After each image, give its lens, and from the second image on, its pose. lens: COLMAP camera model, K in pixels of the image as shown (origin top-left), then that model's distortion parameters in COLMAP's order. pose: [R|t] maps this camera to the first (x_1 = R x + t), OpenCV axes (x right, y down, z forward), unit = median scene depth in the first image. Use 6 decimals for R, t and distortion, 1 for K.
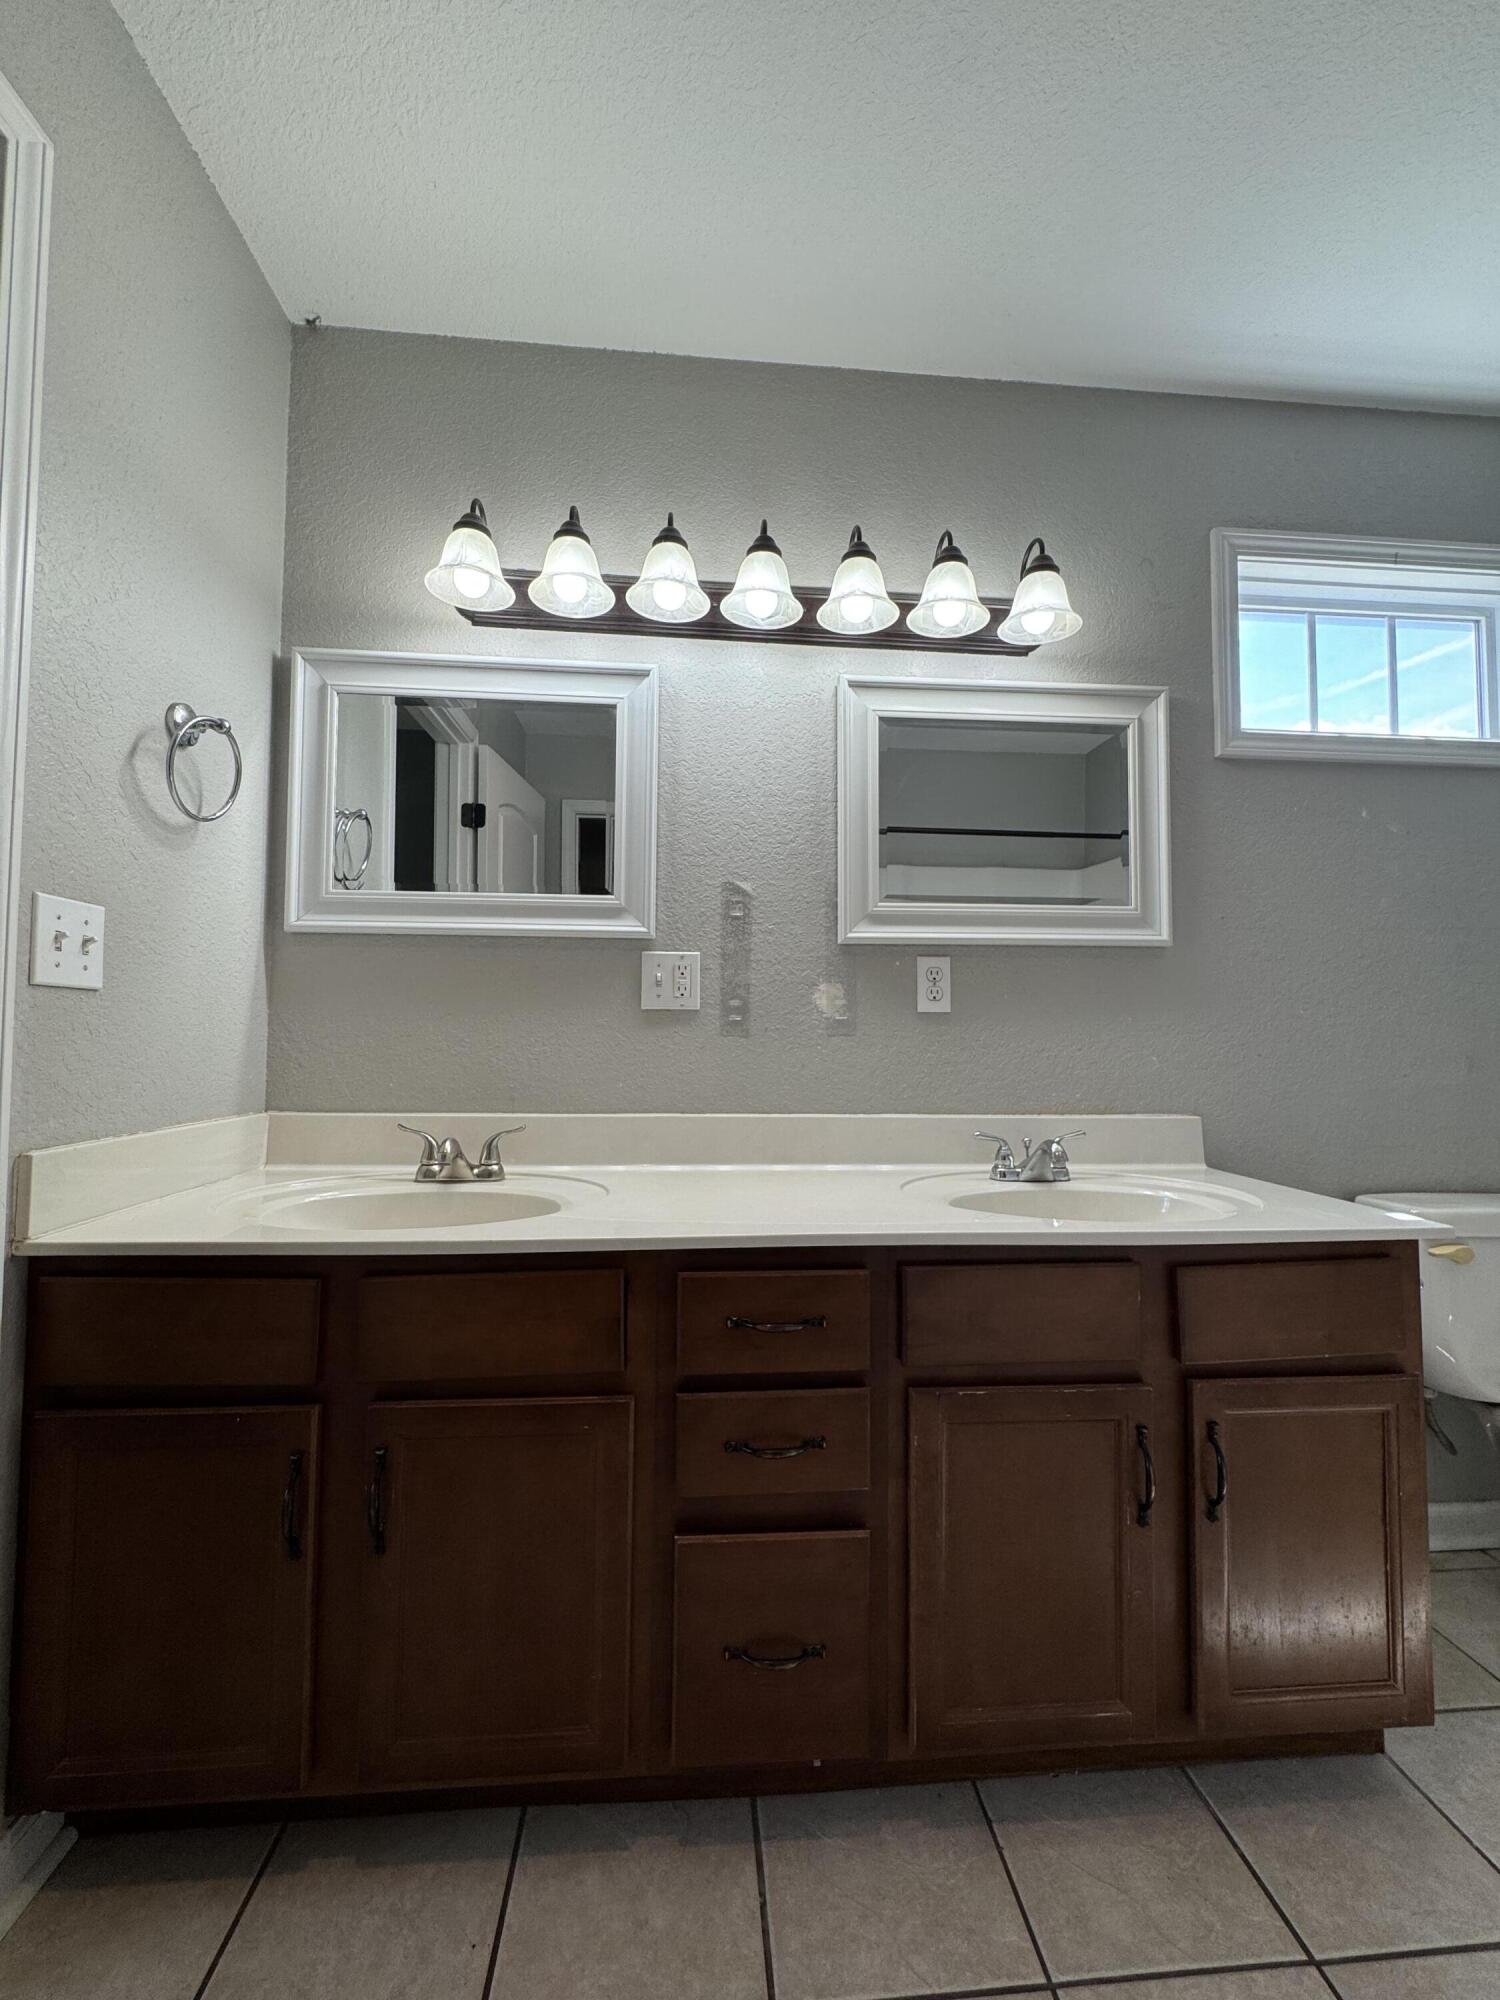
lens RADIAL K [[795.8, 0, 755.1], [0, 795.8, 1002.6], [0, 0, 1]] dist [-0.003240, 0.000148]
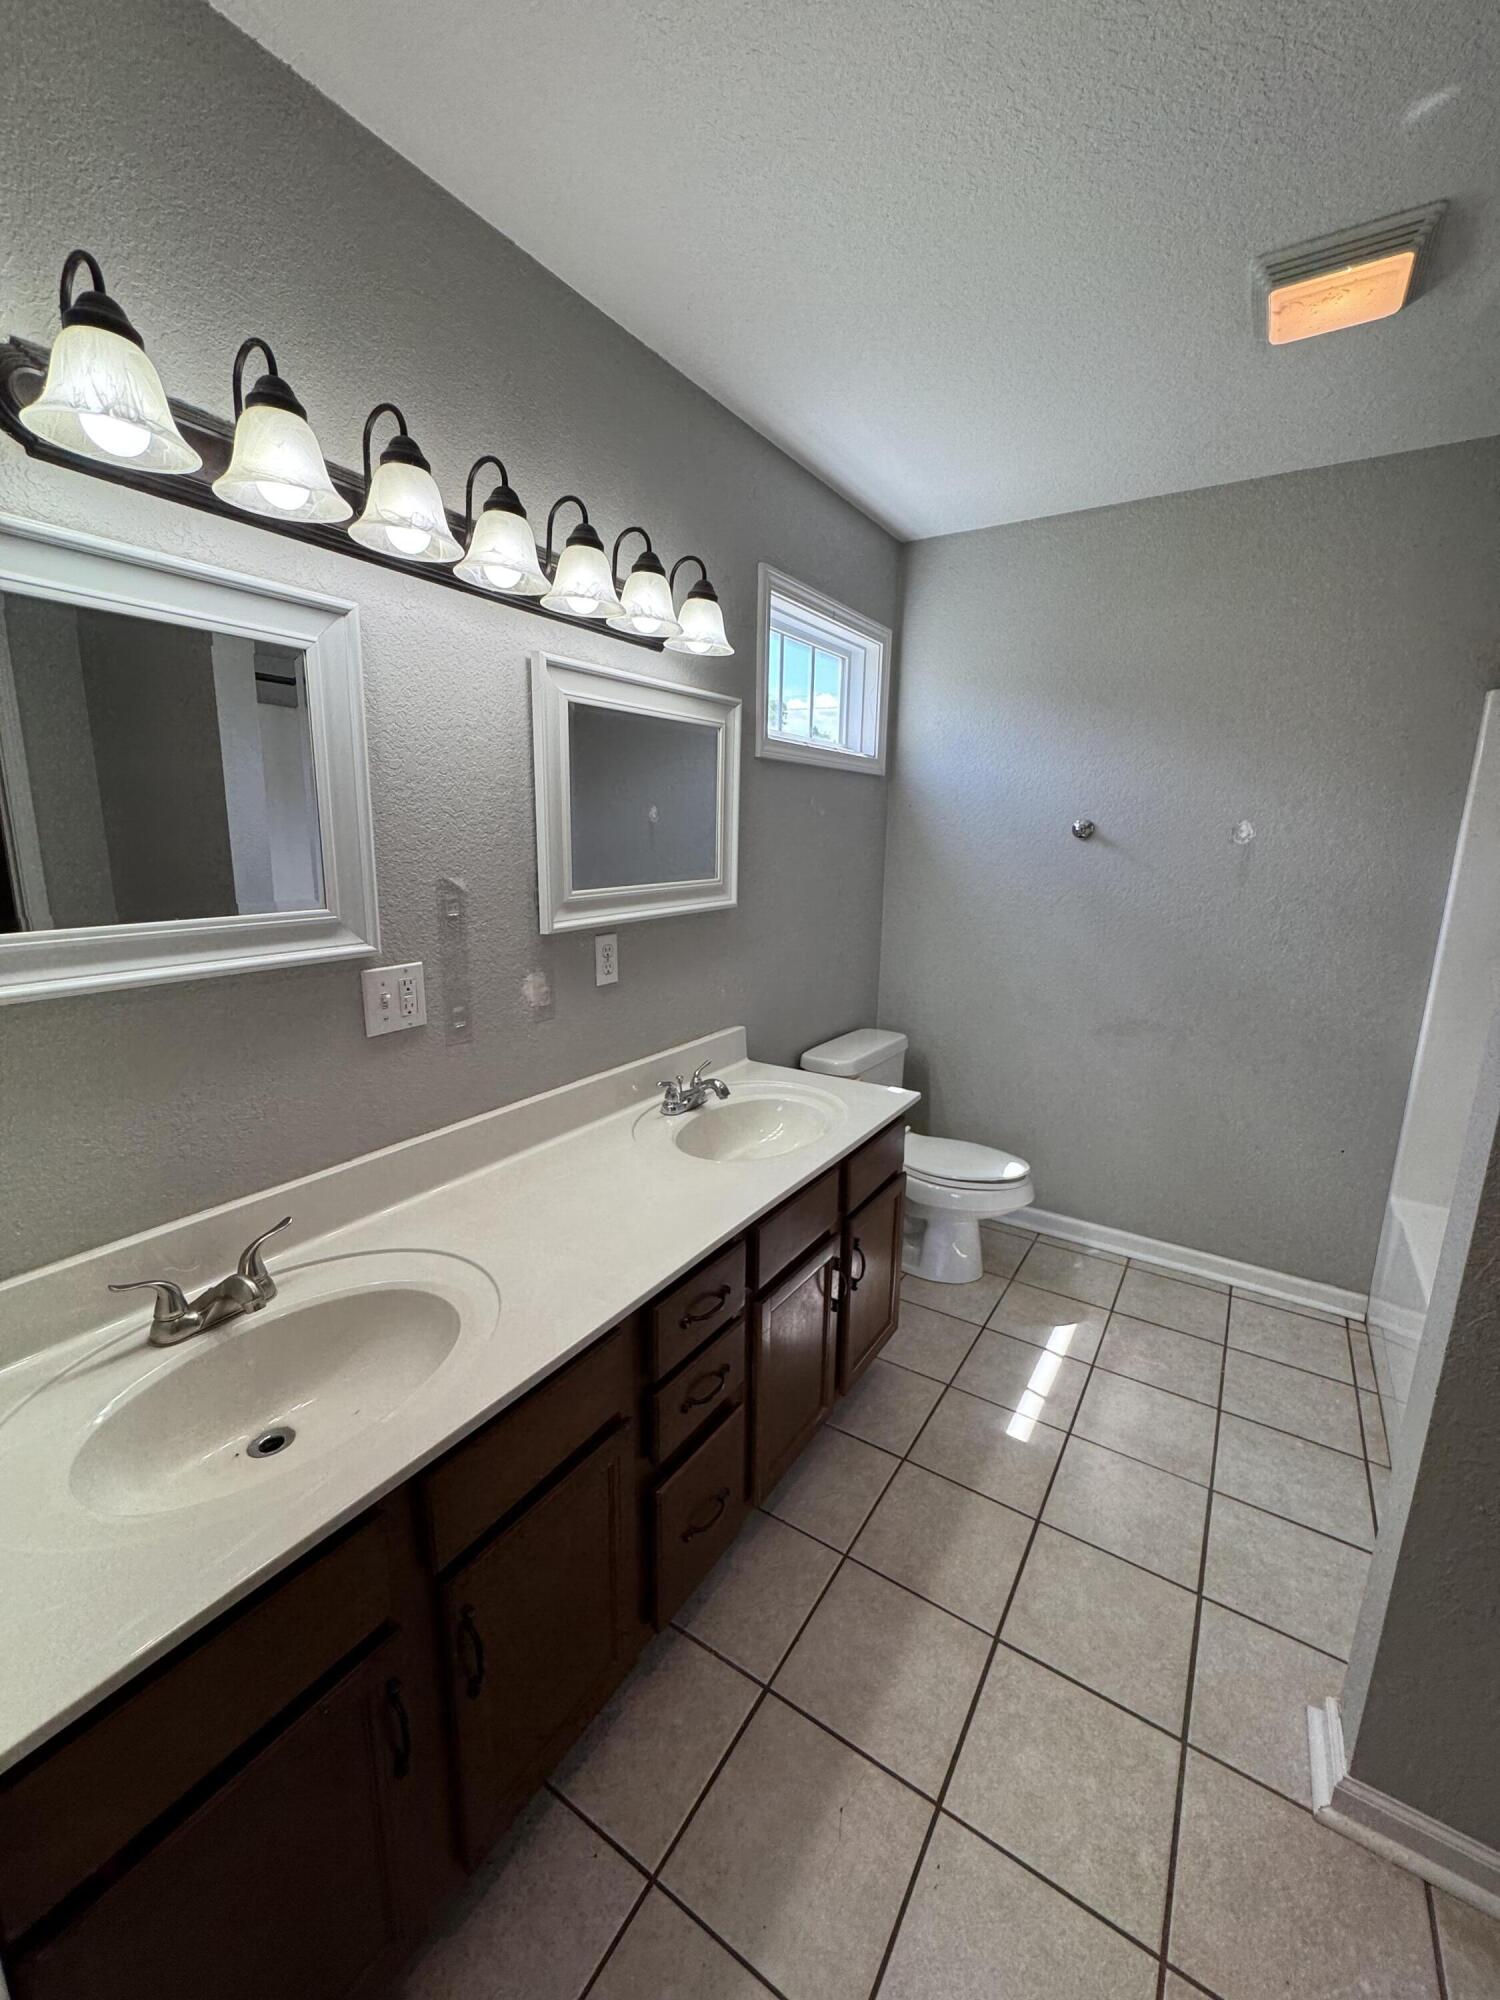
lens RADIAL K [[795.8, 0, 755.1], [0, 795.8, 1002.6], [0, 0, 1]] dist [-0.003240, 0.000148]
pose [[0.608096, -0.165658, 0.776387, -0.536830], [-0.046356, 0.968907, 0.243044, -0.250431], [-0.792509, -0.183784, 0.581509, 0.175367]]
